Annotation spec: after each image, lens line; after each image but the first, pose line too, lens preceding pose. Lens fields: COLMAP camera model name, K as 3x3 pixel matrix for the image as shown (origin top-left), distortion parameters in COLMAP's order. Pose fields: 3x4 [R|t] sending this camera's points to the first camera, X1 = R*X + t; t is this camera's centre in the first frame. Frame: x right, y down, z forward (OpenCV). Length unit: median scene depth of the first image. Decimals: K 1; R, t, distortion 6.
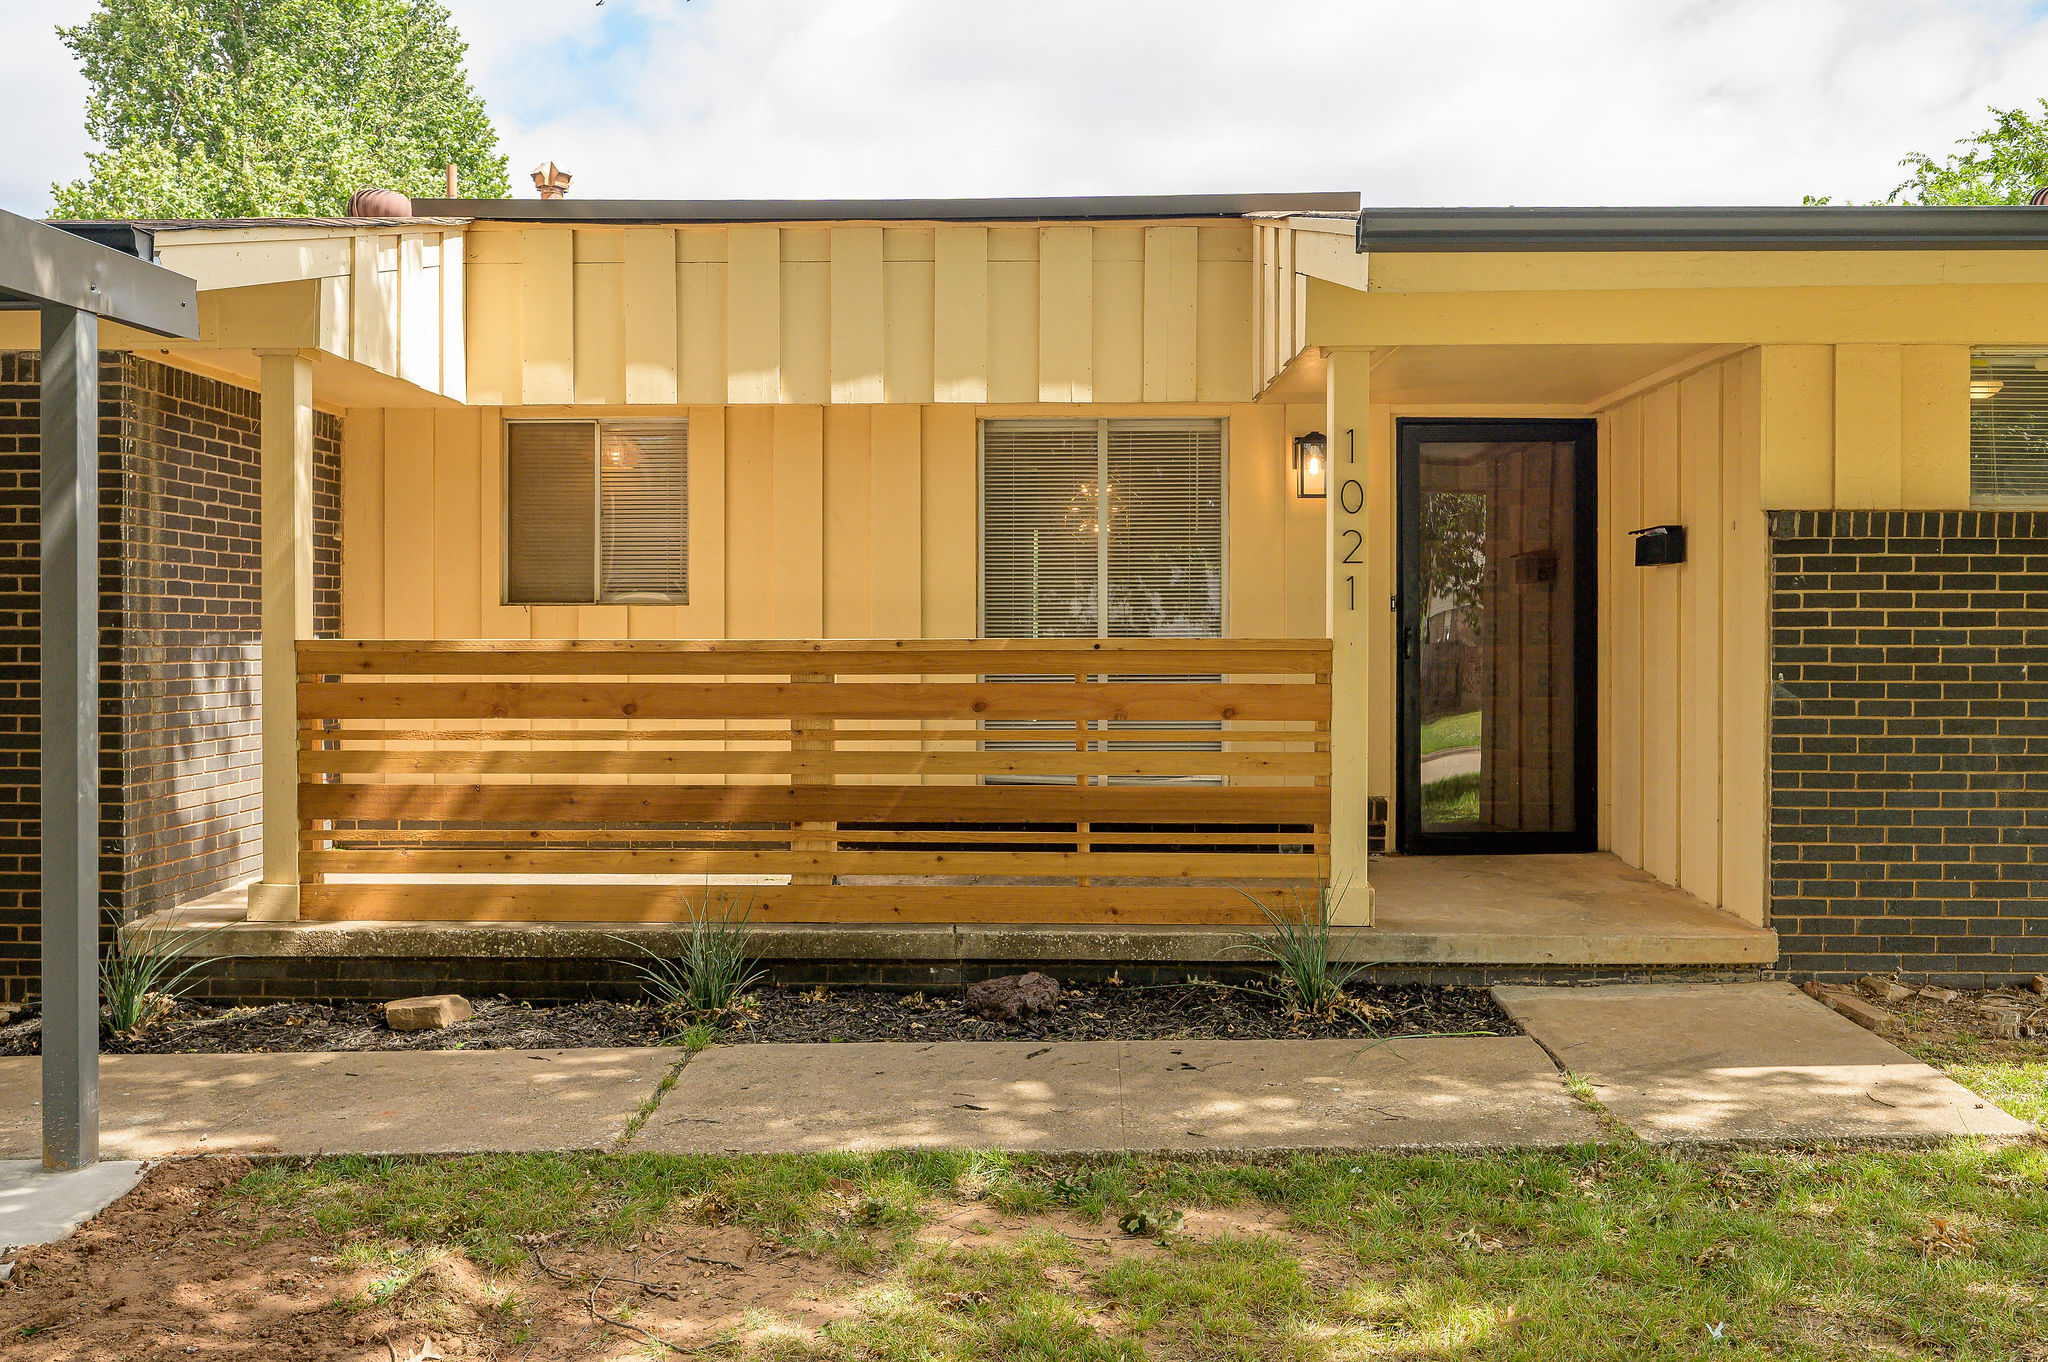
lens RADIAL K [[1782.8, 0, 1022.2], [0, 1782.8, 681.7], [0, 0, 1]] dist [0.066286, 0.002103]
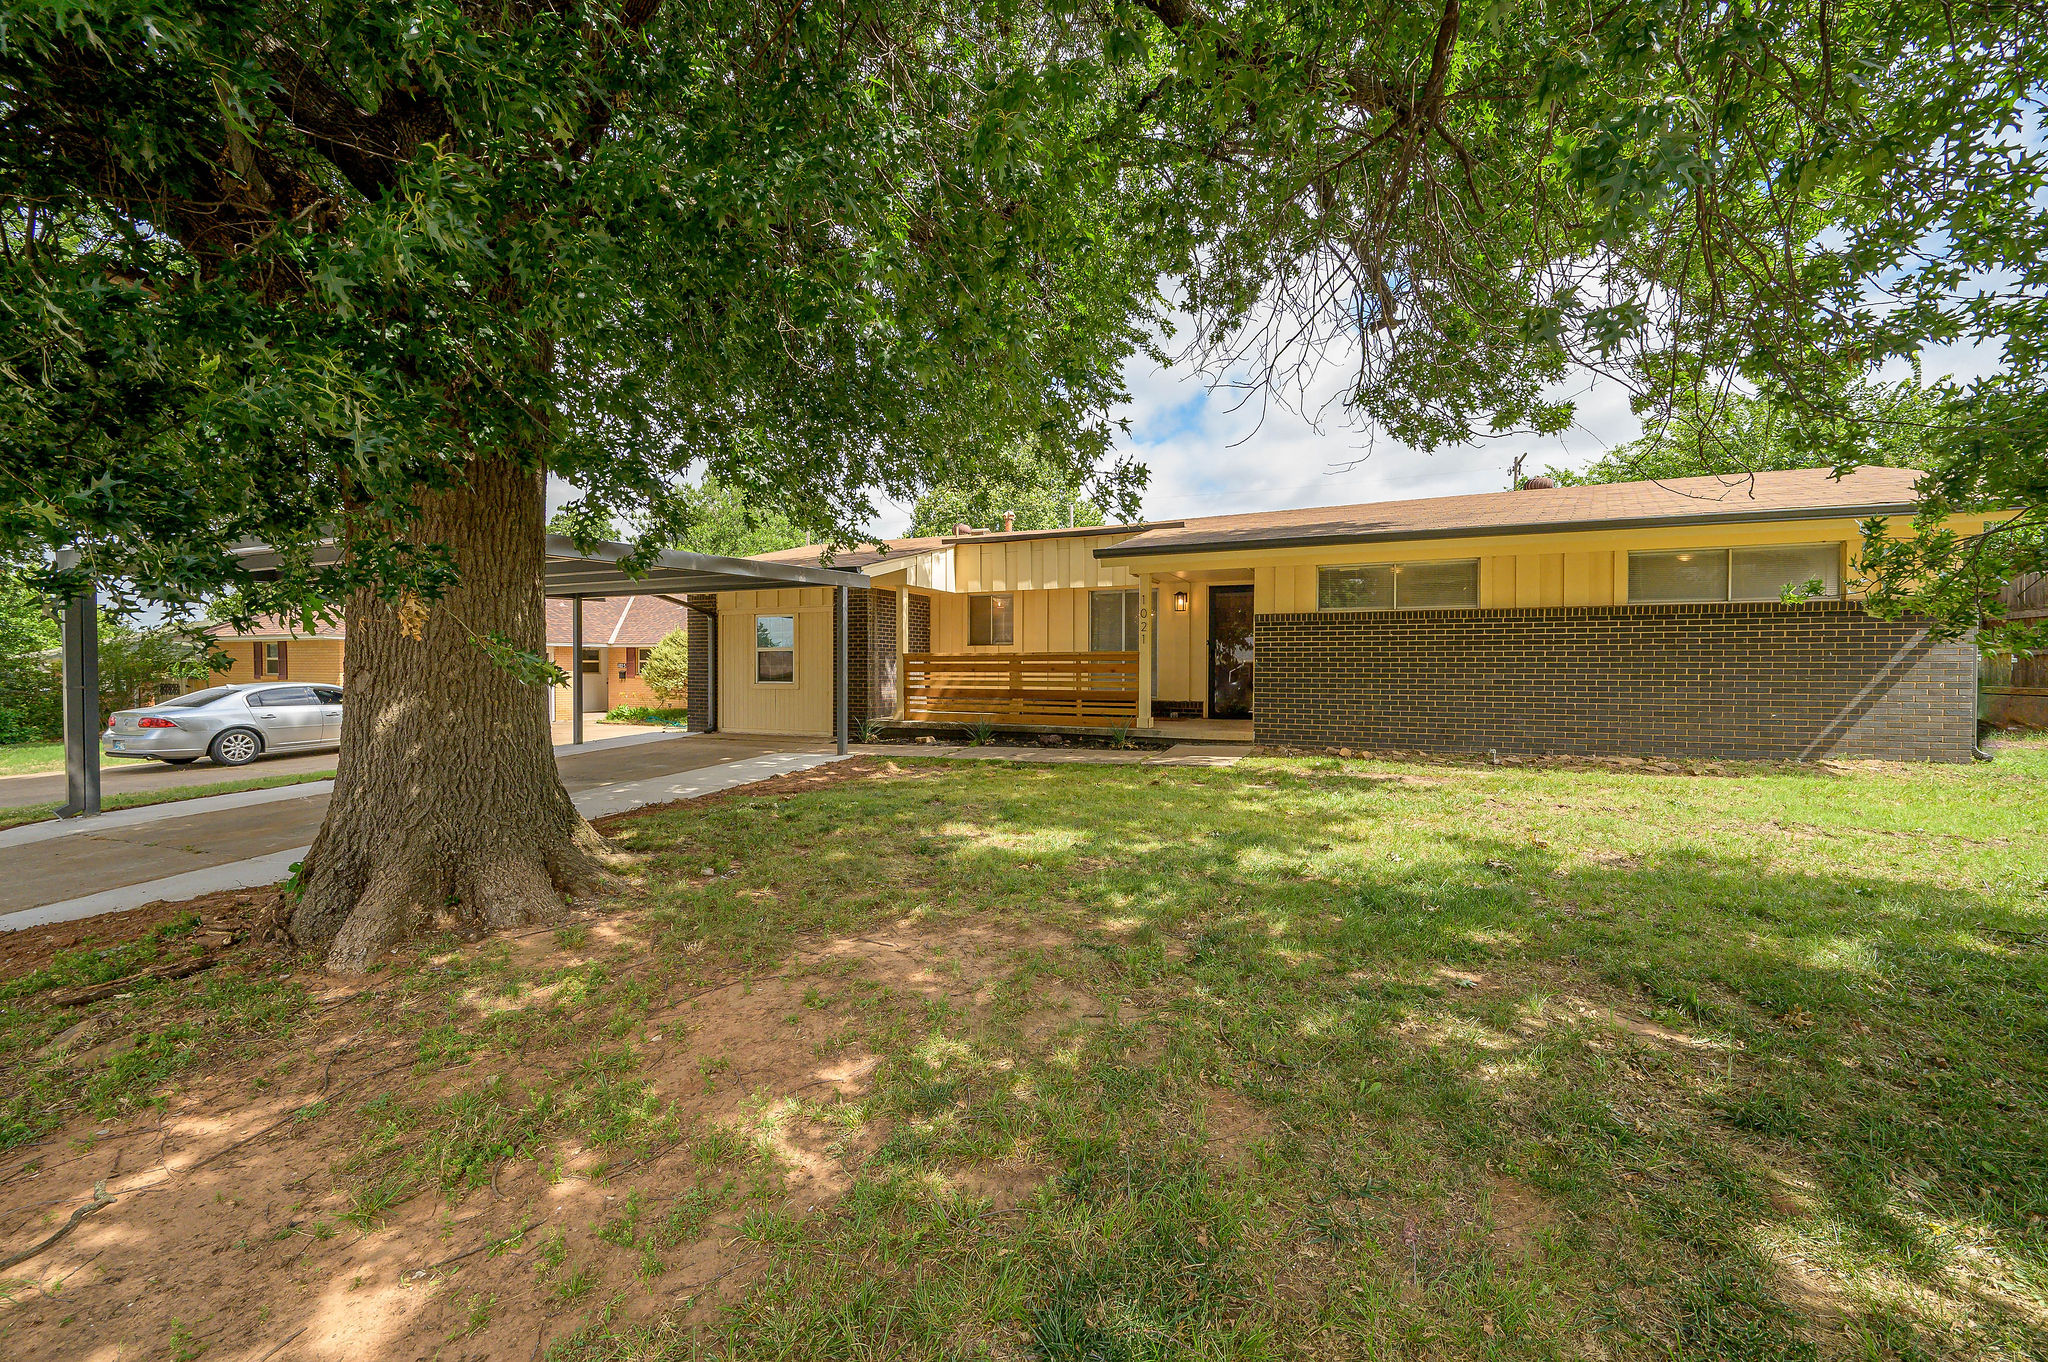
lens RADIAL K [[805.9, 0, 1026.4], [0, 805.9, 681.1], [0, 0, 1]] dist [-0.002120, -0.000167]
pose [[0.928382, 0.008391, -0.371531, 0.526666], [-0.012428, 0.999887, -0.008471, 0.051786], [0.371418, 0.012481, 0.928382, -0.596971]]
